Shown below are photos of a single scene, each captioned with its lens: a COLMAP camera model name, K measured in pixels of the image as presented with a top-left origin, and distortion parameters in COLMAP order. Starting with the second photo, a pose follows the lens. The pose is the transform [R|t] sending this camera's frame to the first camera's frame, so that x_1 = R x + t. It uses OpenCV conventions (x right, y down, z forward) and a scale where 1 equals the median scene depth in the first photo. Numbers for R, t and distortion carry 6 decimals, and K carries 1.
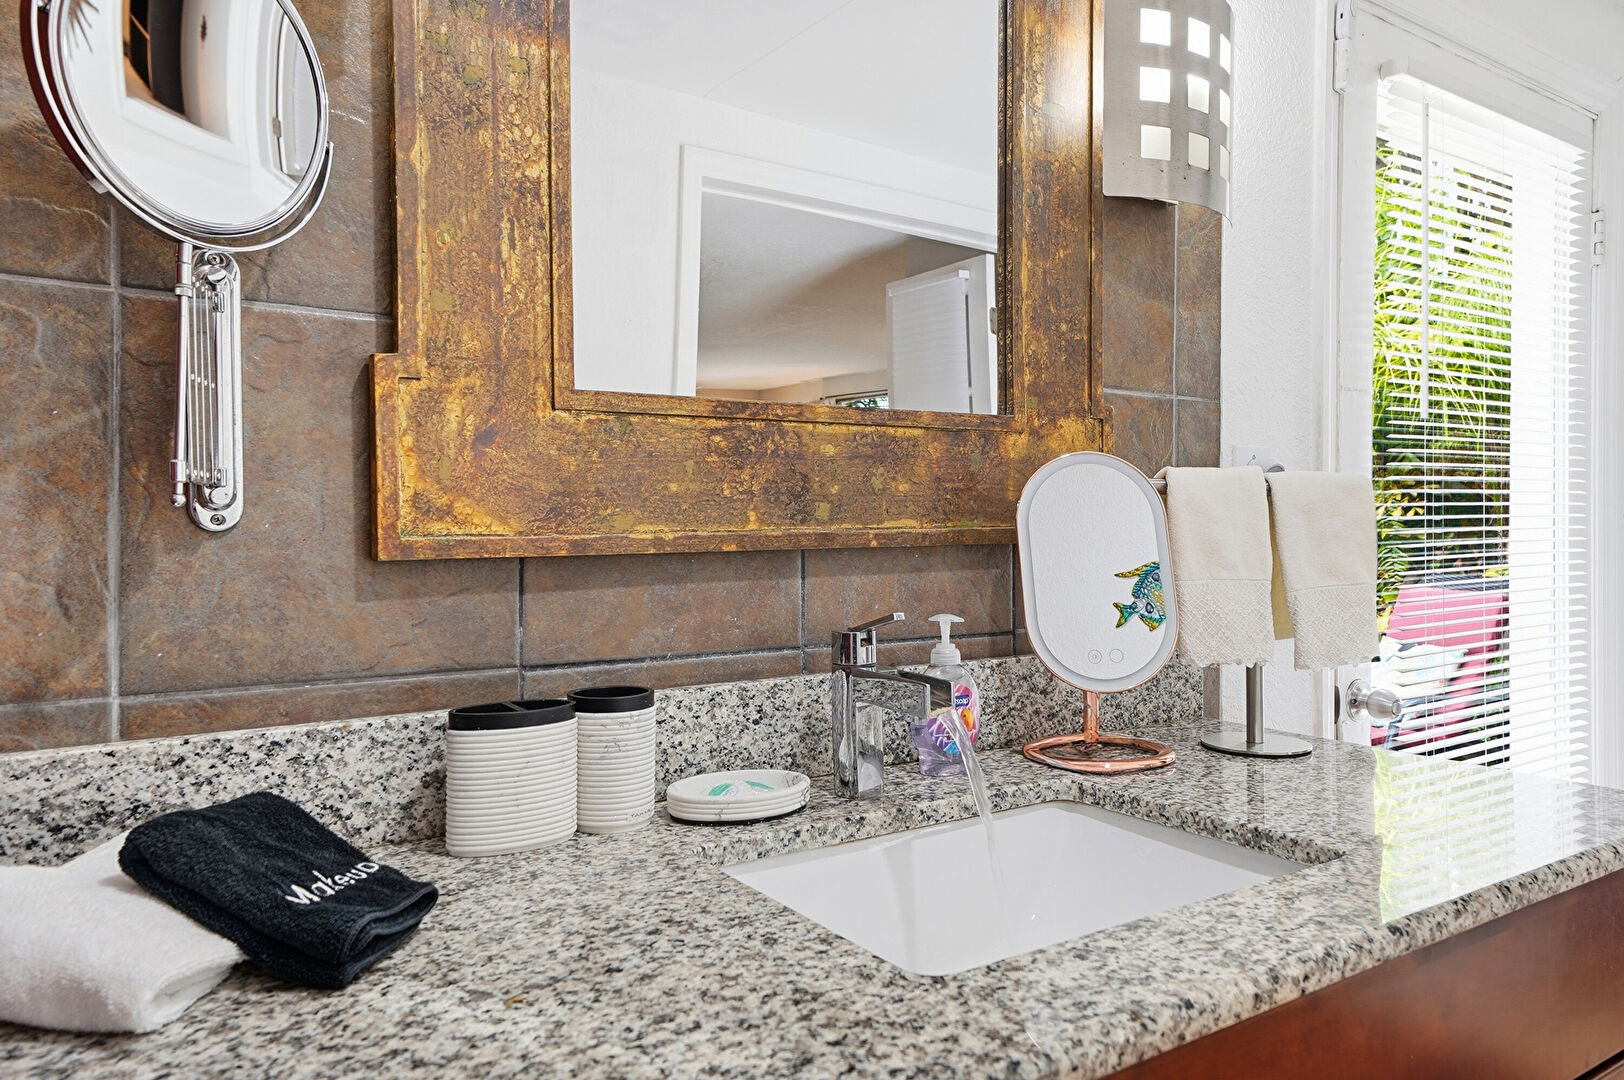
lens RADIAL K [[1079.7, 0, 808.6], [0, 1079.7, 529.9], [0, 0, 1]] dist [0.022872, 0.000993]
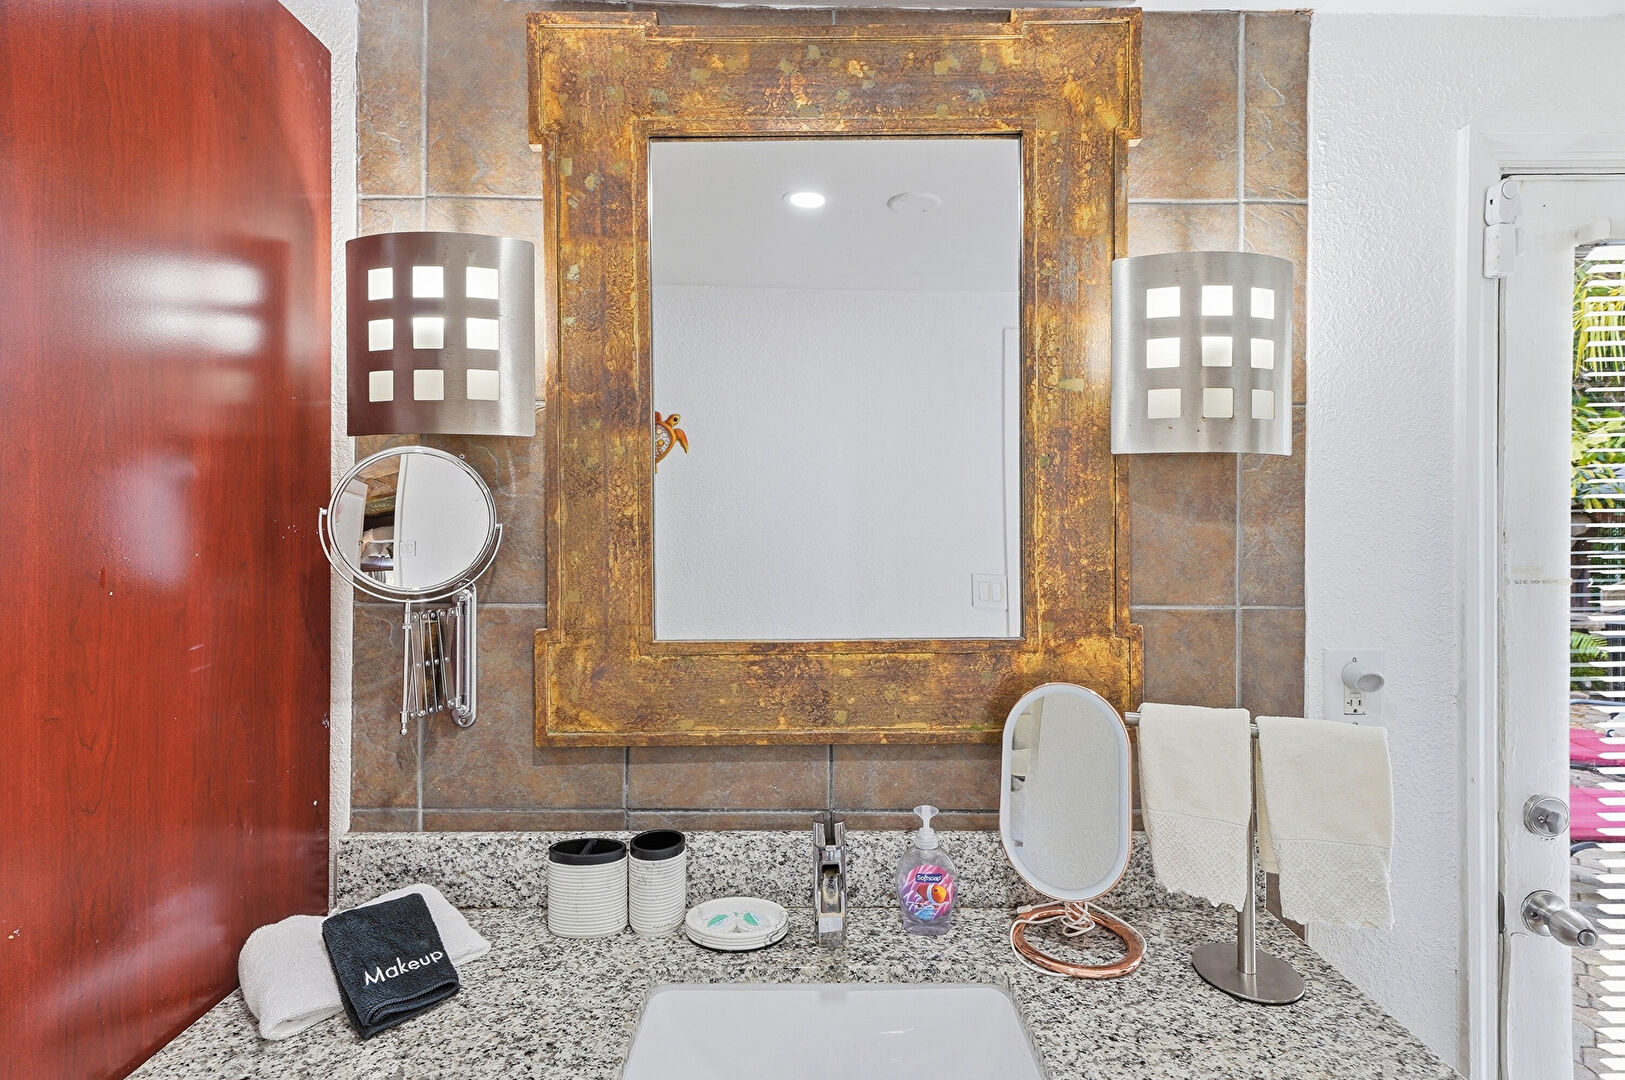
lens RADIAL K [[747.0, 0, 815.1], [0, 747.0, 526.1], [0, 0, 1]] dist [0.006800, 0.001535]
pose [[0.836156, 0.004712, -0.548471, 0.593779], [-0.005884, 0.999983, -0.000379, -0.303634], [0.548460, 0.003544, 0.836169, 0.200761]]
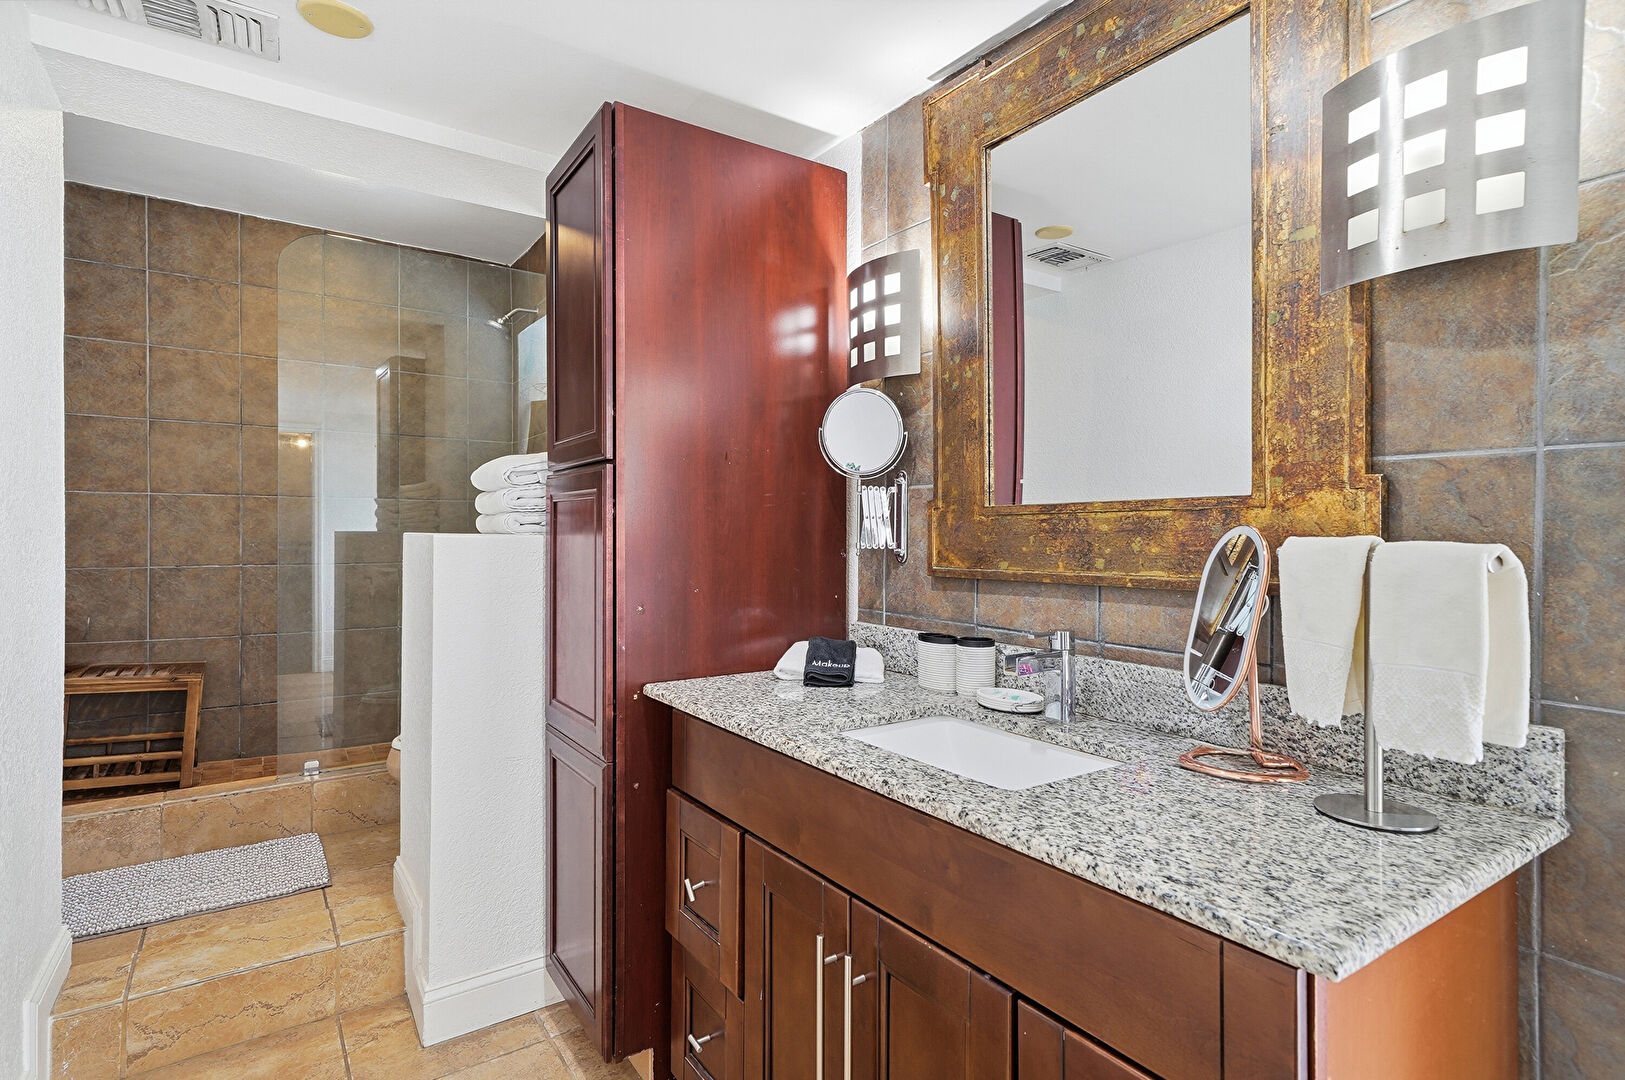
lens RADIAL K [[812.4, 0, 812.5], [0, 812.4, 541.5], [0, 0, 1]] dist [0.017043, 0.001008]
pose [[0.022794, 0.017351, -0.999590, 1.492888], [-0.006667, 0.999830, 0.017203, -0.082406], [0.999718, 0.006272, 0.022905, 0.594558]]
